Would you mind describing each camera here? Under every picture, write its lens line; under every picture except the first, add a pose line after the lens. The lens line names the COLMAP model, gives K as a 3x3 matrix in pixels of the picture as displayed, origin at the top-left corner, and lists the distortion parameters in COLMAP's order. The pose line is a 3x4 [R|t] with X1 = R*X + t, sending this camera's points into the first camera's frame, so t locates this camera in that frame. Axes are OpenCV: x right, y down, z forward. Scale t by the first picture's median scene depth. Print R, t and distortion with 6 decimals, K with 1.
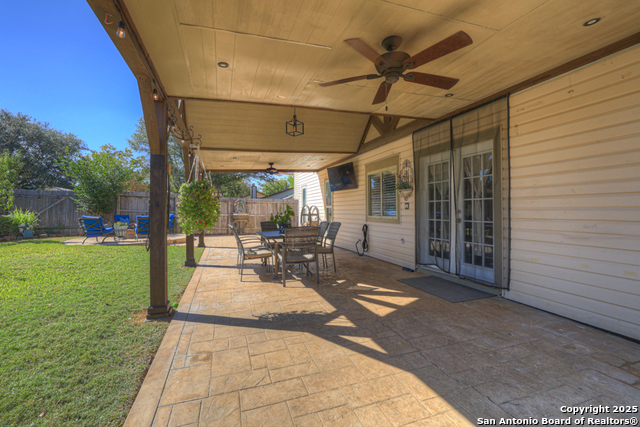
lens RADIAL K [[274.2, 0, 315.3], [0, 274.2, 207.8], [0, 0, 1]] dist [-0.045083, 0.015702]
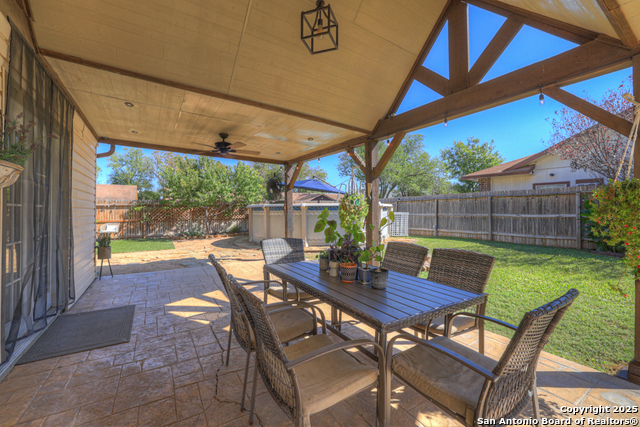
lens RADIAL K [[274.2, 0, 315.3], [0, 274.2, 207.8], [0, 0, 1]] dist [-0.045083, 0.015702]
pose [[-0.975222, 0.005508, -0.221160, 0.030591], [0.009751, 0.999789, -0.018097, -0.002592], [0.221014, -0.019805, -0.975070, 1.263328]]
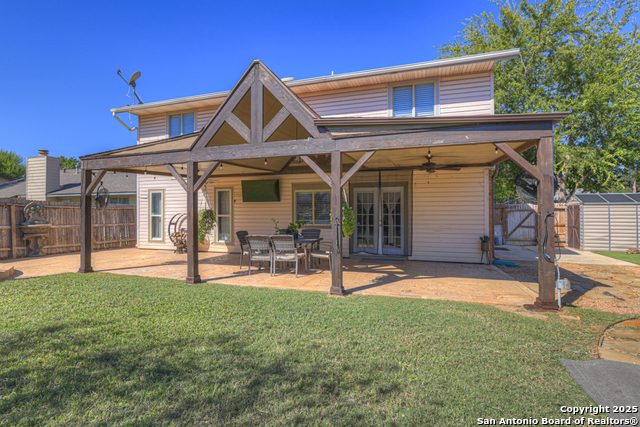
lens RADIAL K [[324.1, 0, 317.2], [0, 324.1, 208.4], [0, 0, 1]] dist [-0.001937, 0.001143]
pose [[0.611552, 0.012086, 0.791112, -1.094674], [-0.007713, 0.999927, -0.009313, -0.033646], [-0.791167, -0.000407, 0.611600, -0.015486]]
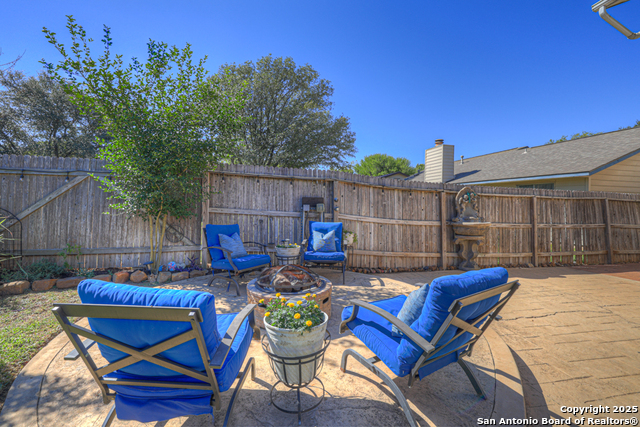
lens RADIAL K [[274.2, 0, 315.3], [0, 274.2, 207.8], [0, 0, 1]] dist [-0.045083, 0.015702]
pose [[0.990568, 0.023385, -0.135009, -1.051397], [-0.019282, 0.999314, 0.031619, -0.018711], [0.135656, -0.028718, 0.990340, 1.260820]]
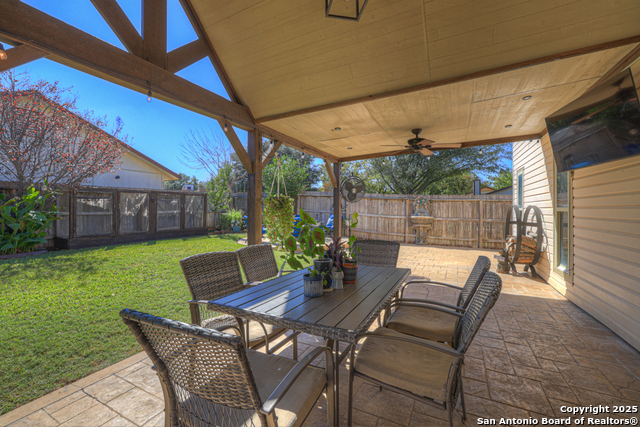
lens RADIAL K [[274.2, 0, 315.3], [0, 274.2, 207.8], [0, 0, 1]] dist [-0.045083, 0.015702]
pose [[0.691891, 0.005721, -0.721979, 0.135245], [-0.001337, 0.999977, 0.006643, -0.011855], [0.722000, -0.003631, 0.691883, 0.657502]]
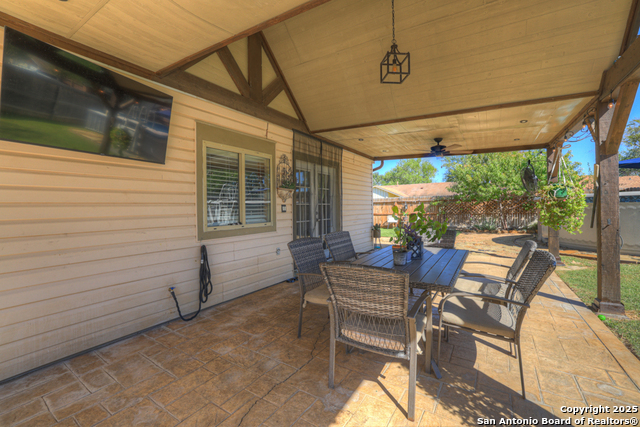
lens RADIAL K [[274.2, 0, 315.3], [0, 274.2, 207.8], [0, 0, 1]] dist [-0.045083, 0.015702]
pose [[-0.614932, 0.013540, 0.788464, -0.366569], [0.011684, 0.999899, -0.008059, -0.000591], [-0.788494, 0.004257, -0.615028, 1.319353]]
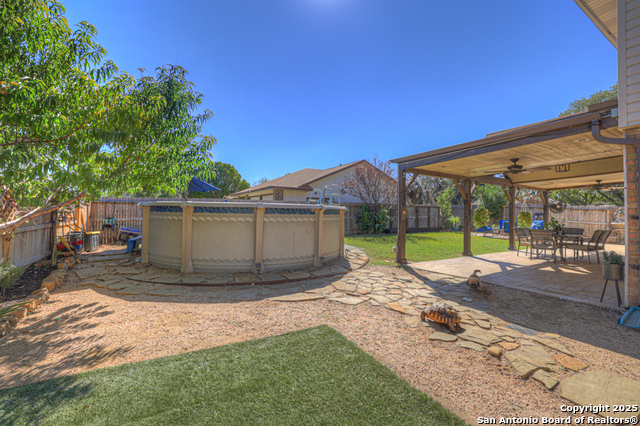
lens RADIAL K [[274.2, 0, 315.3], [0, 274.2, 207.3], [0, 0, 1]] dist [-0.045083, 0.015702]
pose [[0.181793, -0.013883, -0.983239, 1.045377], [-0.003060, 0.999888, -0.014684, -0.038127], [0.983332, 0.005678, 0.181730, -0.555484]]
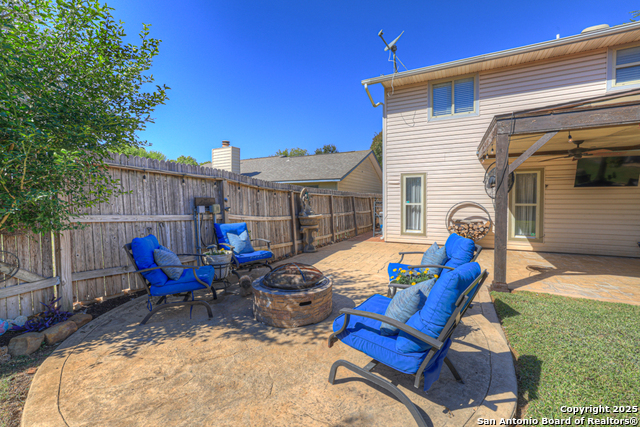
lens RADIAL K [[274.2, 0, 315.3], [0, 274.2, 207.8], [0, 0, 1]] dist [-0.045083, 0.015702]
pose [[0.731212, -0.015196, 0.681981, -1.487160], [-0.007724, 0.999503, 0.030552, -0.021224], [-0.682107, -0.027607, 0.730731, 1.336754]]
